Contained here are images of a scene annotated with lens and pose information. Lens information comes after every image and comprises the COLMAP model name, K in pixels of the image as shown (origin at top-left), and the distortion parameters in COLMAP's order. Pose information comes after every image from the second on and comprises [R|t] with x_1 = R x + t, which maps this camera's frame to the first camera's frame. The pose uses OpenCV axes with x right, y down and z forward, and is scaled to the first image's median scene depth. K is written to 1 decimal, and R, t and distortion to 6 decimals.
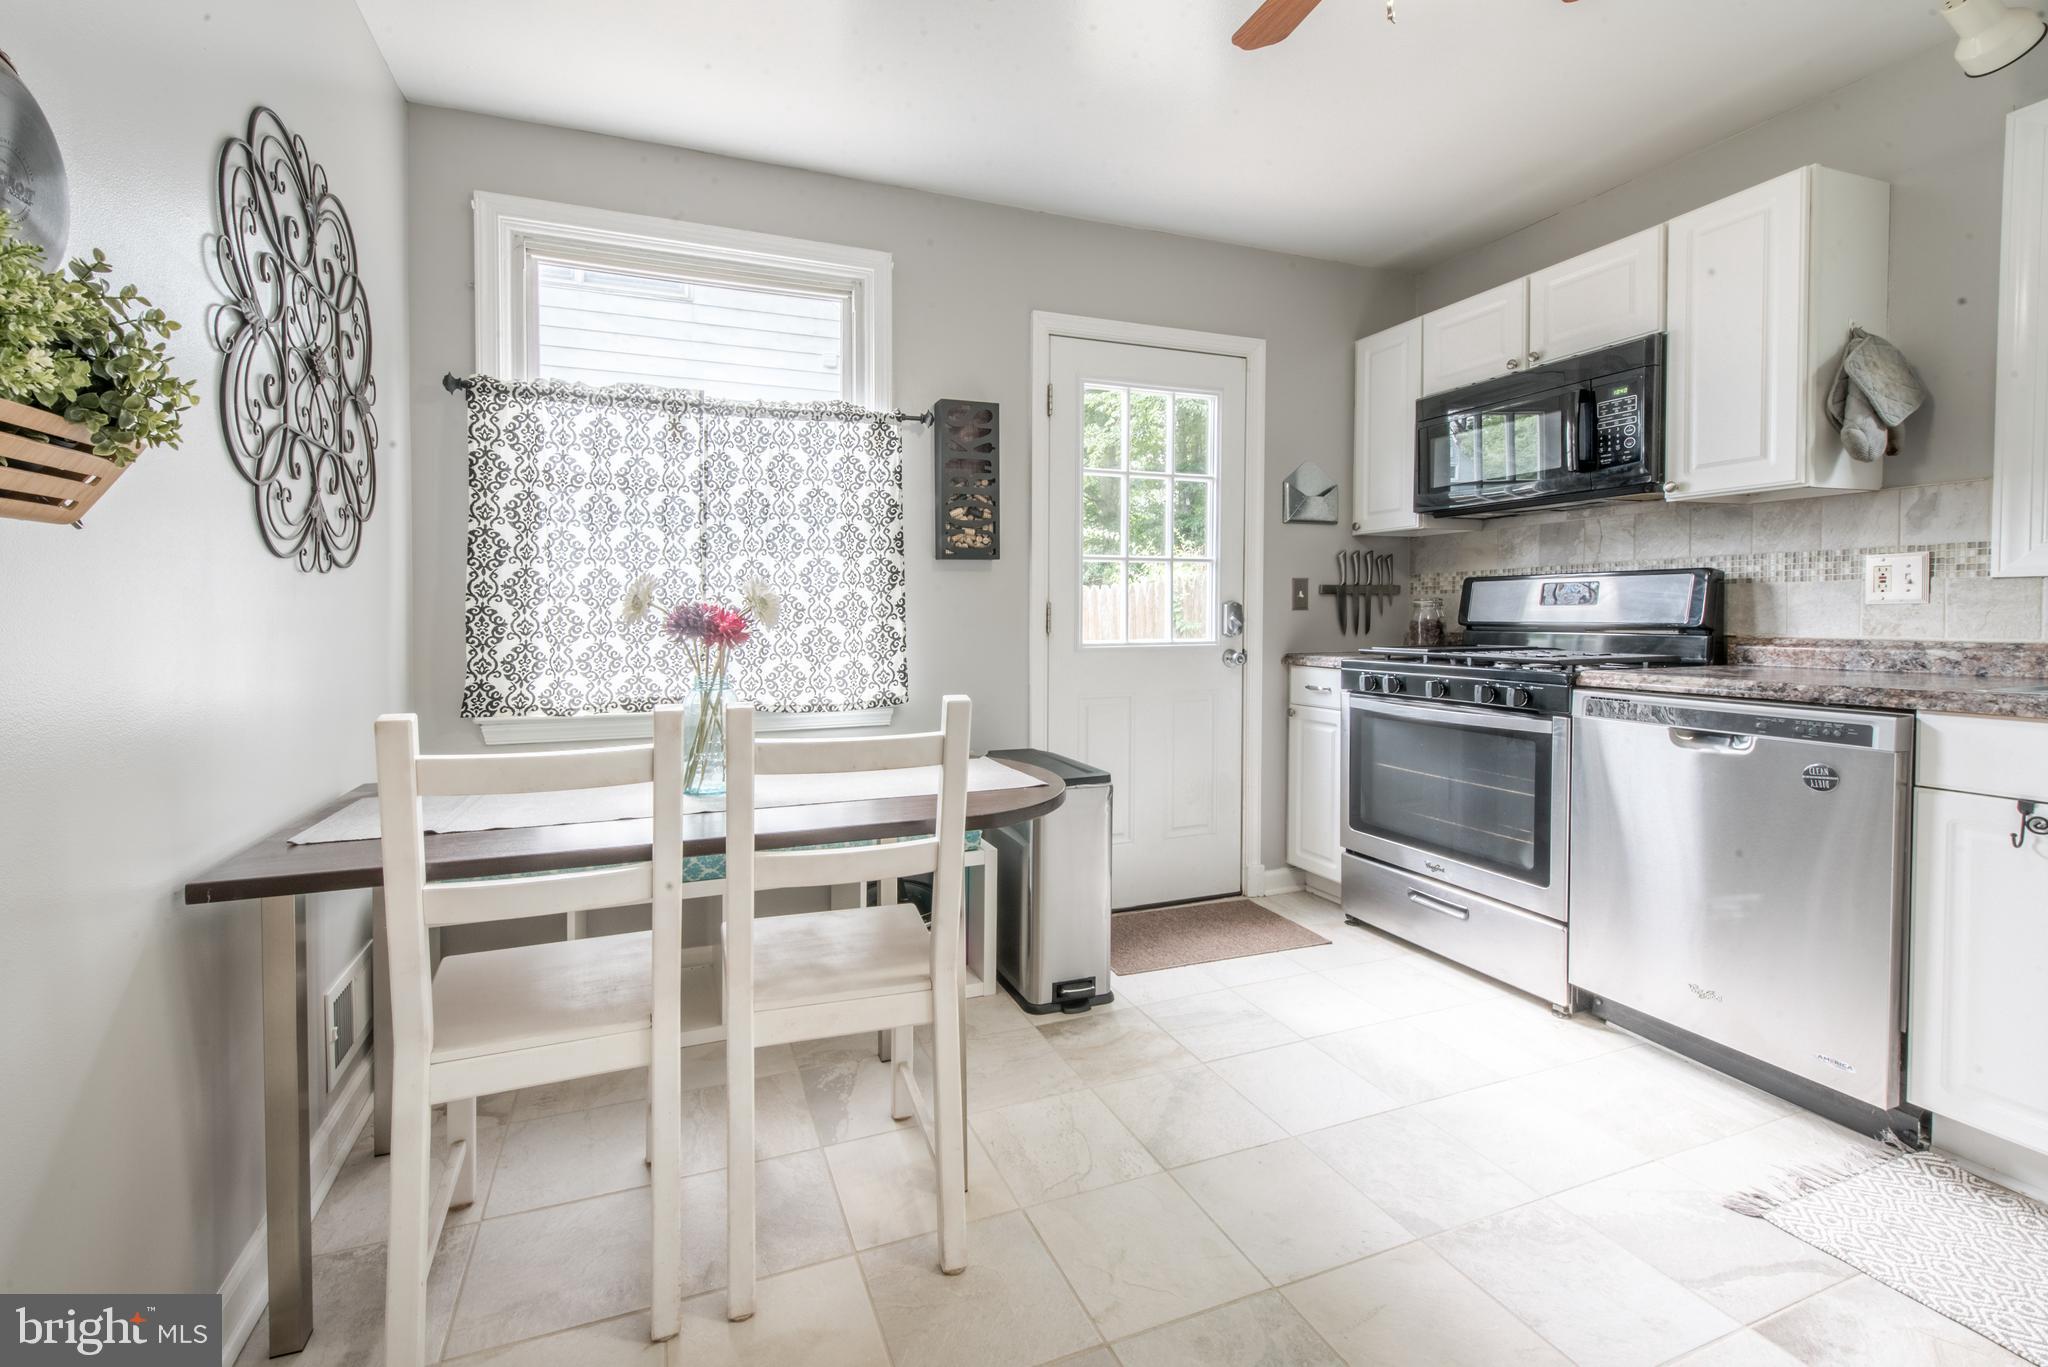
lens RADIAL K [[893.1, 0, 1018.9], [0, 893.1, 617.9], [0, 0, 1]] dist [-0.000064, -0.000205]
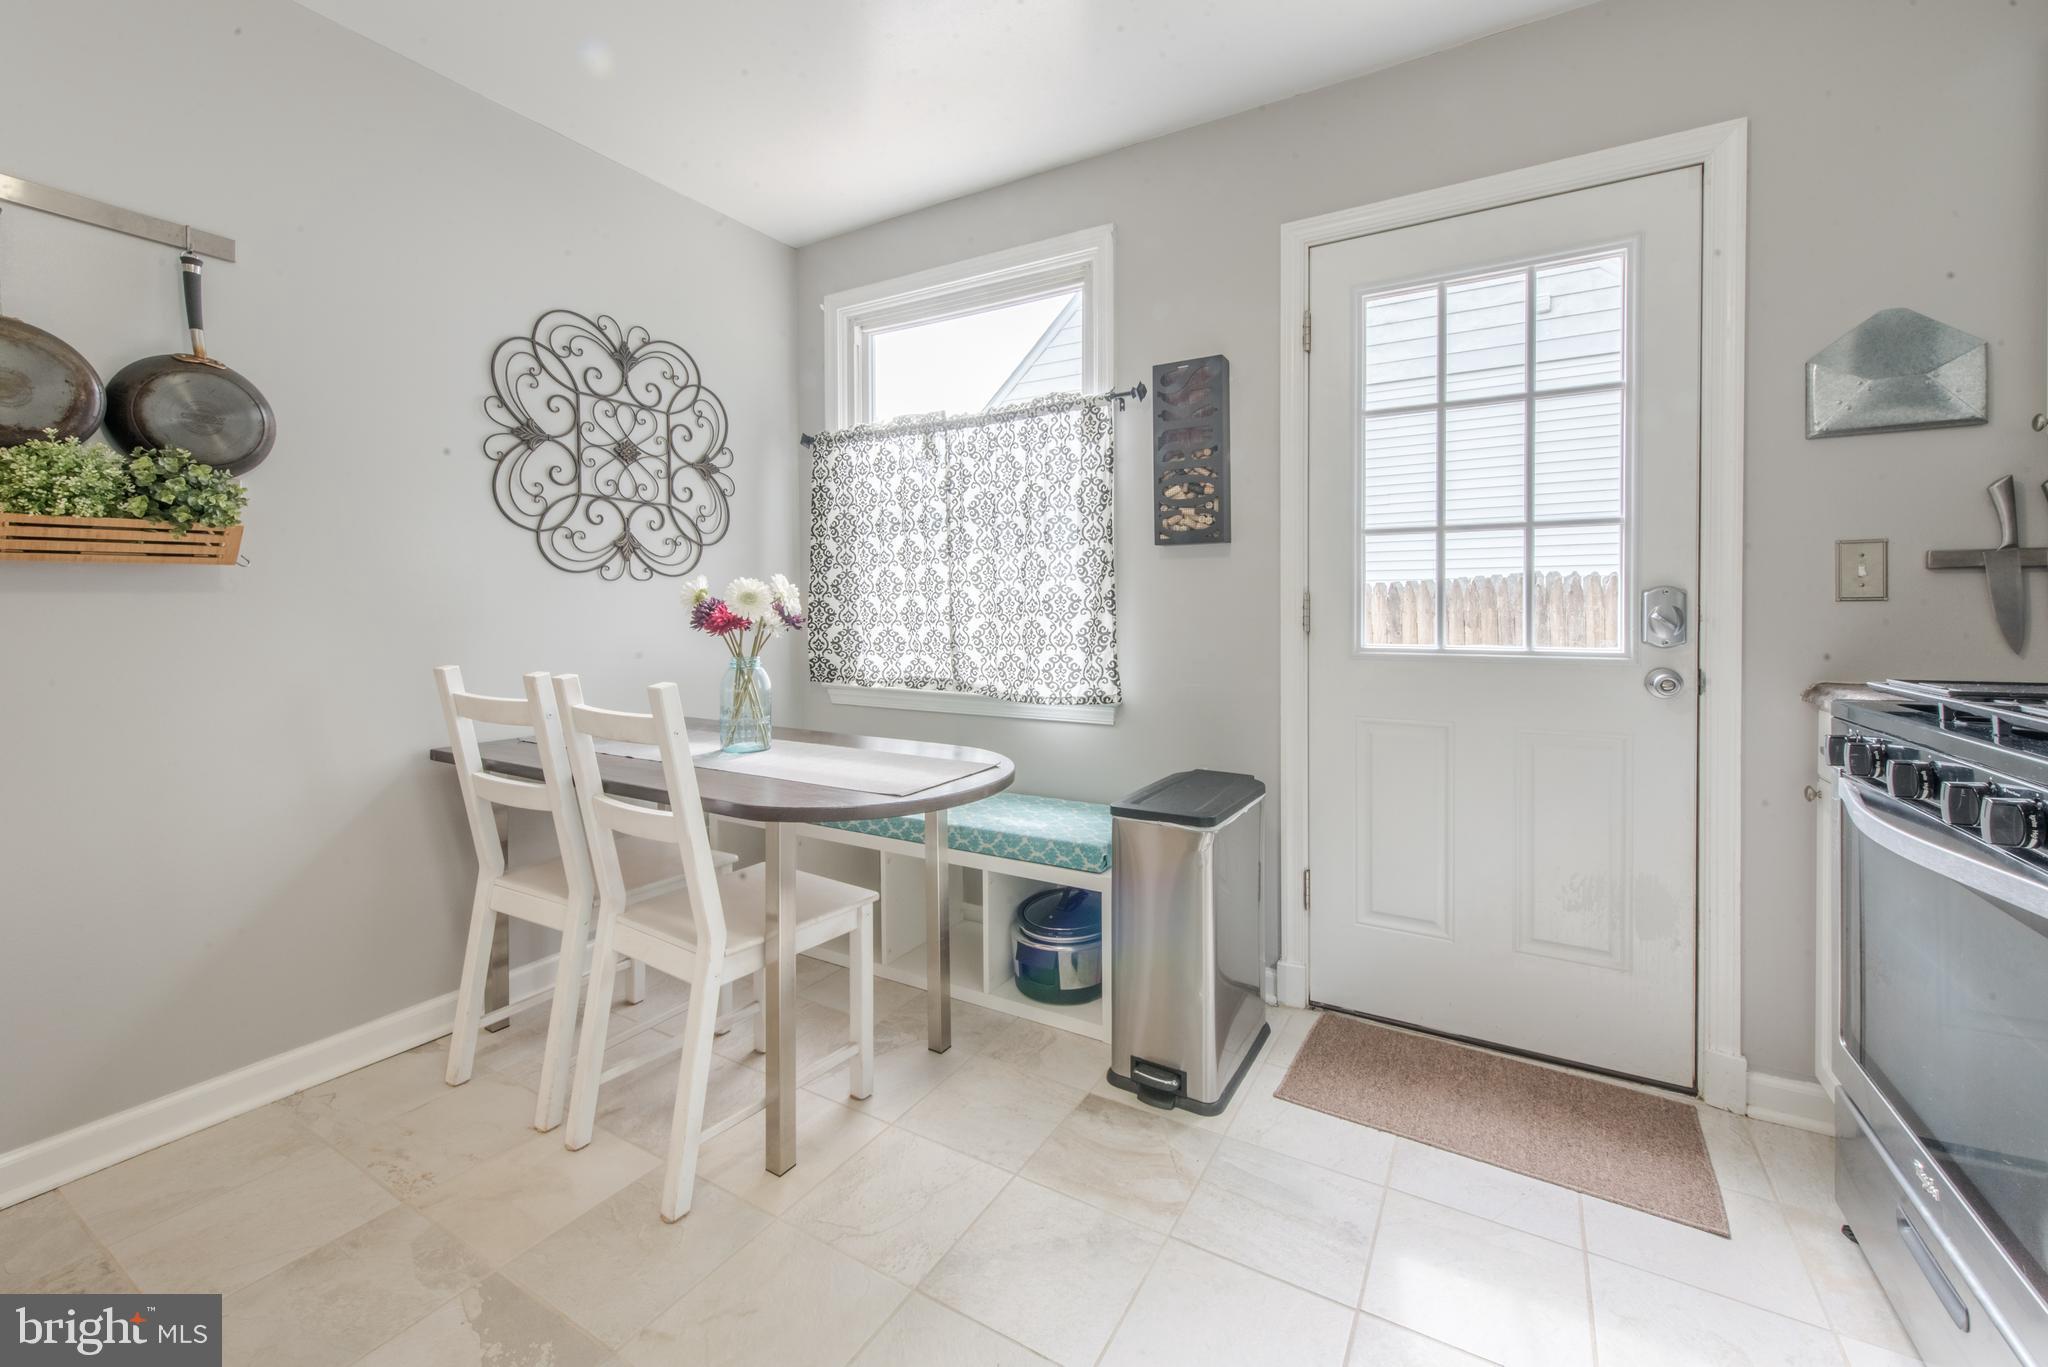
lens RADIAL K [[881.1, 0, 1025.3], [0, 881.1, 603.8], [0, 0, 1]] dist [-0.000710, -0.000506]
pose [[0.589861, -0.000048, -0.807505, 0.562644], [-0.004509, 0.999984, -0.003353, -0.004323], [0.807492, 0.005619, 0.589851, 0.387653]]
